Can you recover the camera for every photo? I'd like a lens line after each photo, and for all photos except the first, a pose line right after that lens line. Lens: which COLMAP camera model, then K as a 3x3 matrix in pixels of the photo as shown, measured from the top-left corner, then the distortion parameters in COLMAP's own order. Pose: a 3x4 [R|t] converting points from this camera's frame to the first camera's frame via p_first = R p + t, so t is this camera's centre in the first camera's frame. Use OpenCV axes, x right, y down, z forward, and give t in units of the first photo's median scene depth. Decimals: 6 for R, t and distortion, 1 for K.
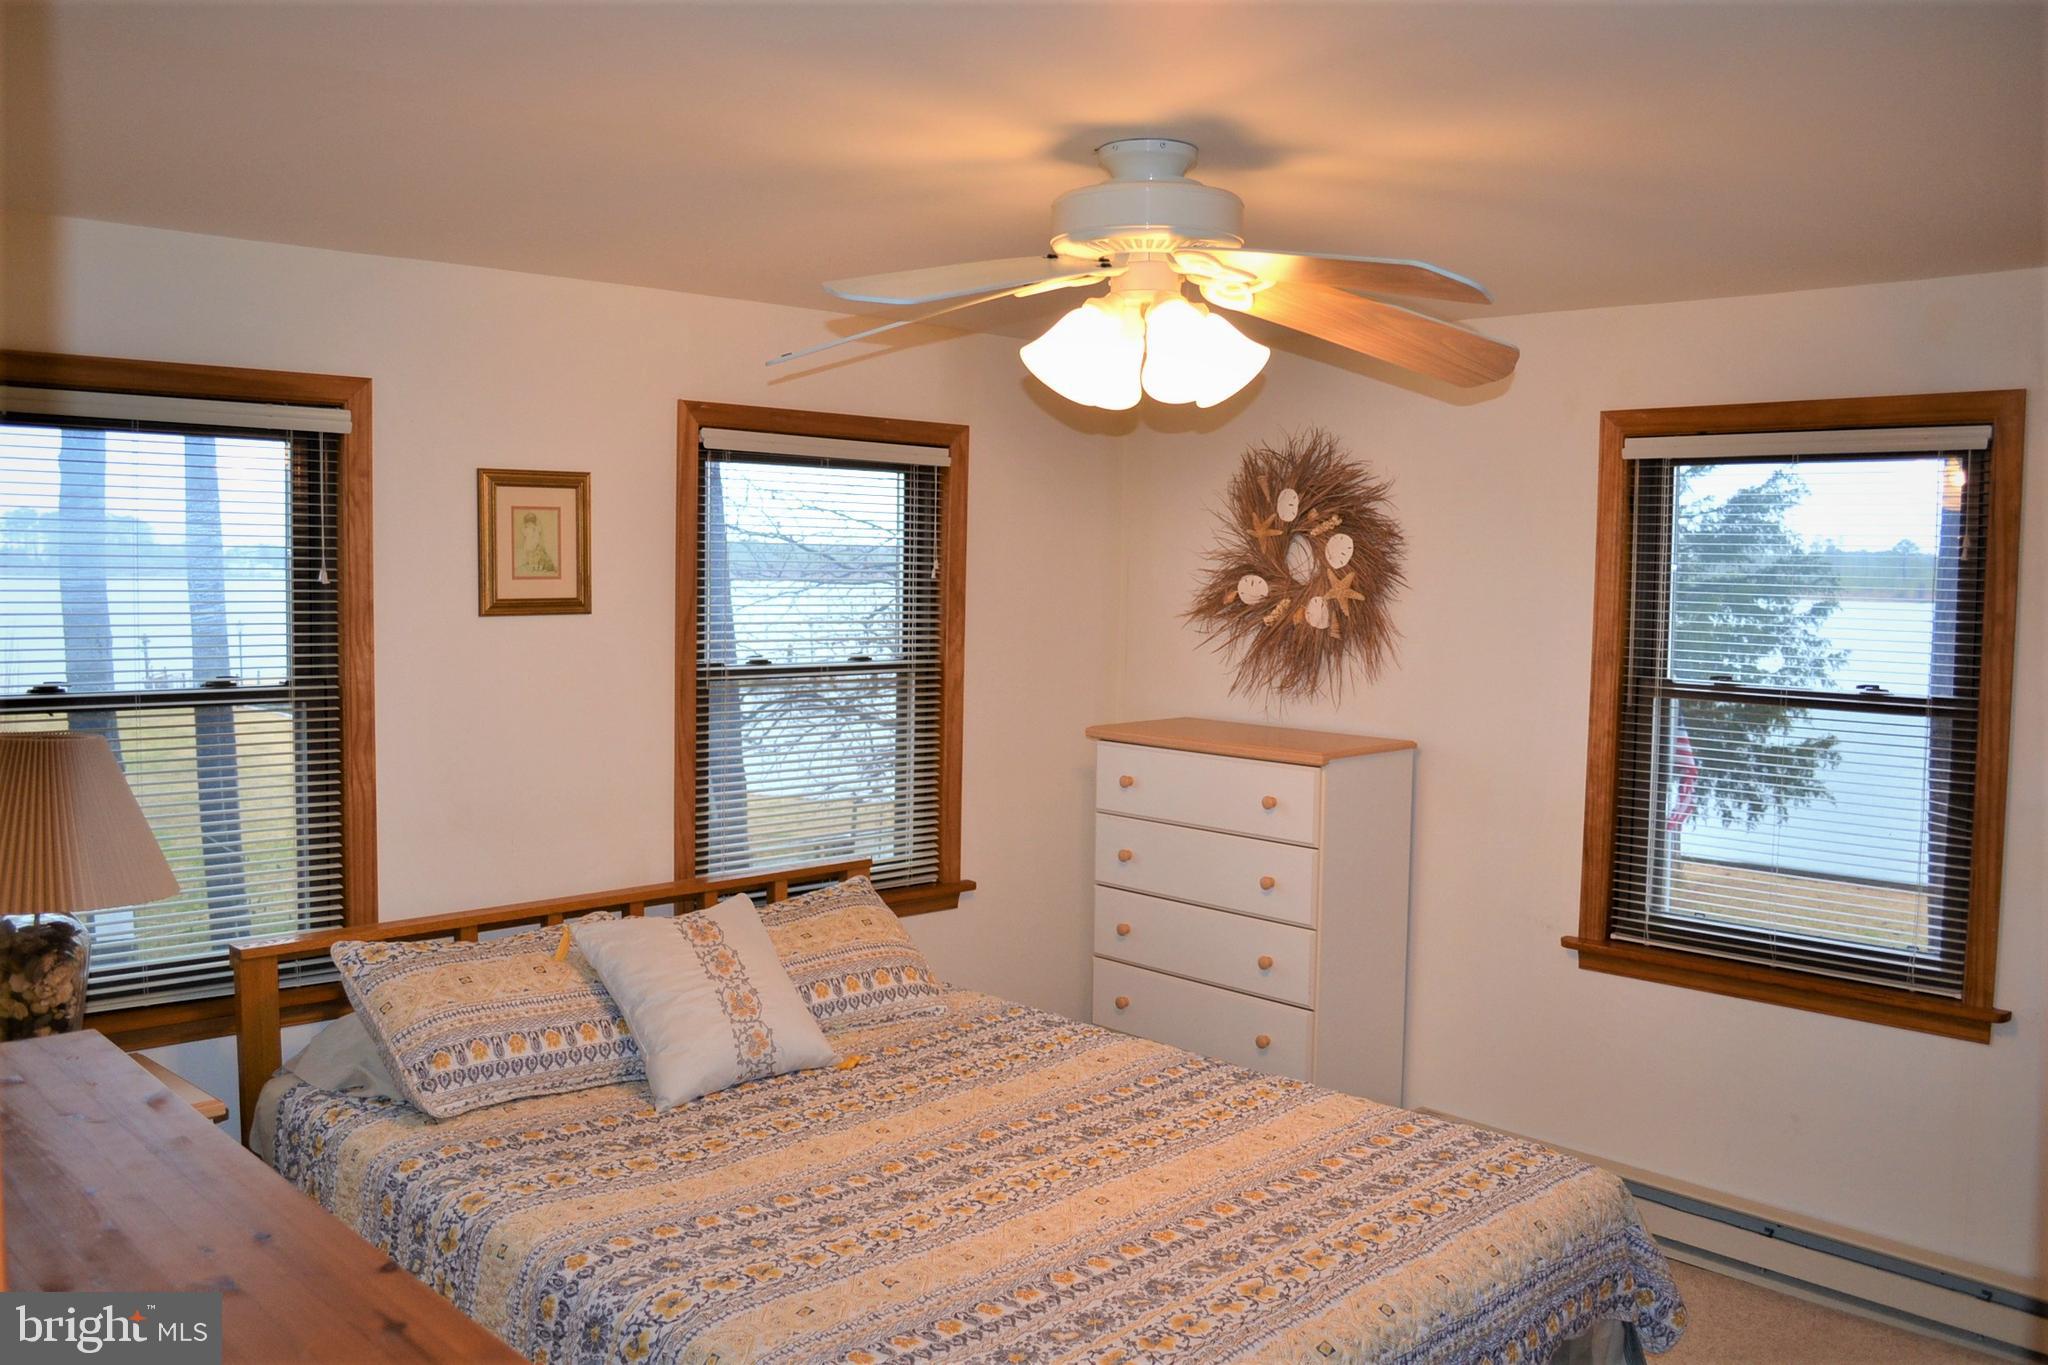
lens RADIAL K [[1745.1, 0, 1027.8], [0, 1745.1, 710.9], [0, 0, 1]] dist [-0.071762, 0.003938]
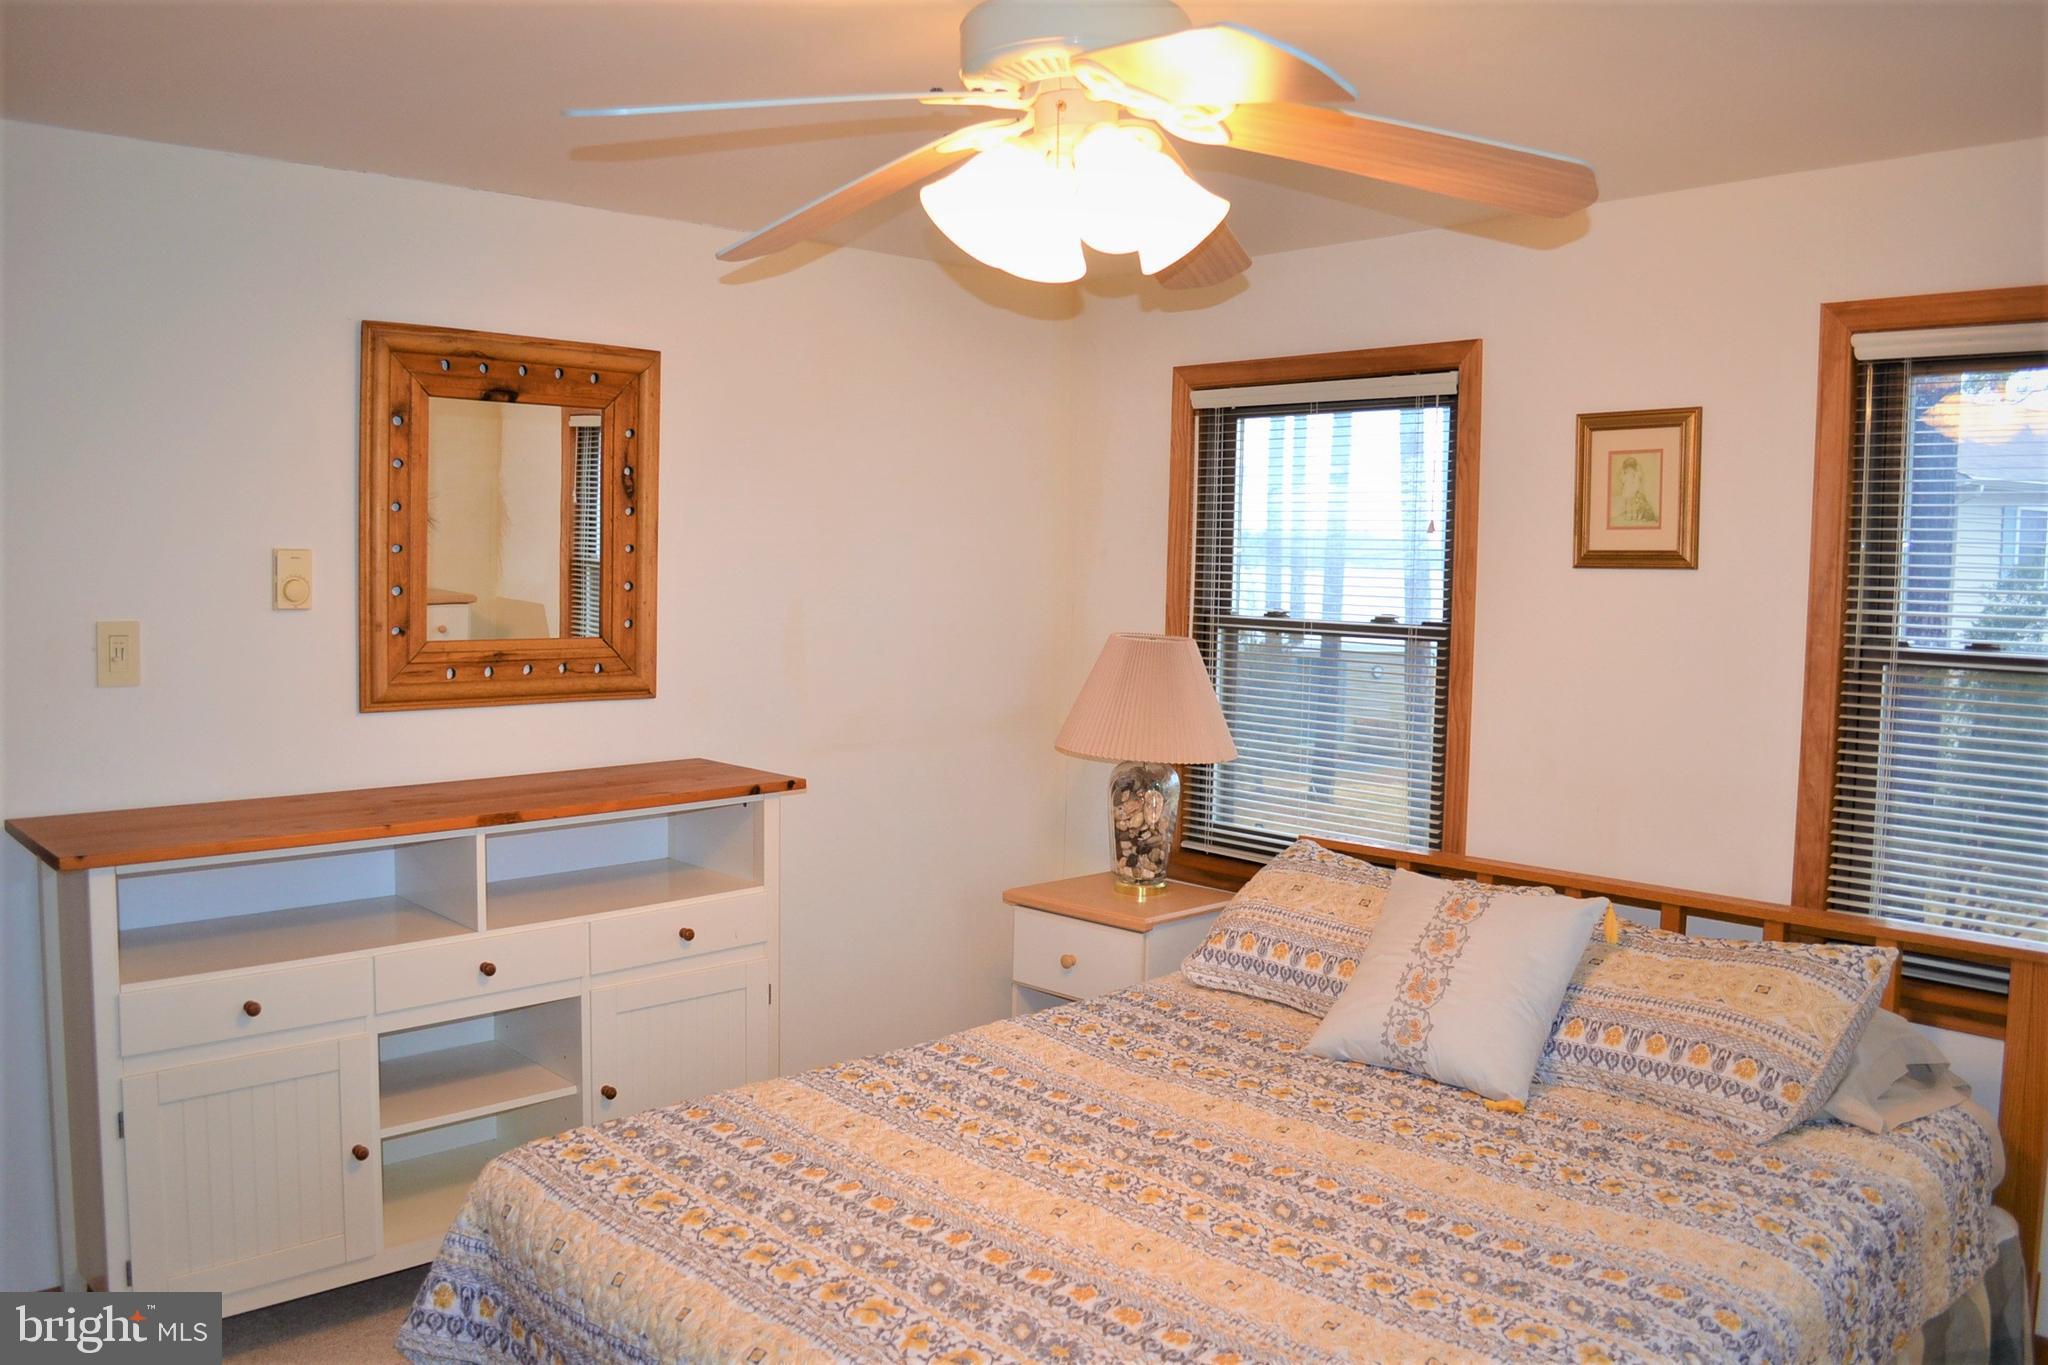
lens RADIAL K [[1745.1, 0, 1027.8], [0, 1745.1, 710.9], [0, 0, 1]] dist [-0.071762, 0.003938]
pose [[-0.063087, 0.083978, -0.994469, 0.706447], [-0.087802, 0.992123, 0.089350, -0.036673], [0.994138, 0.092953, -0.055217, 0.796310]]
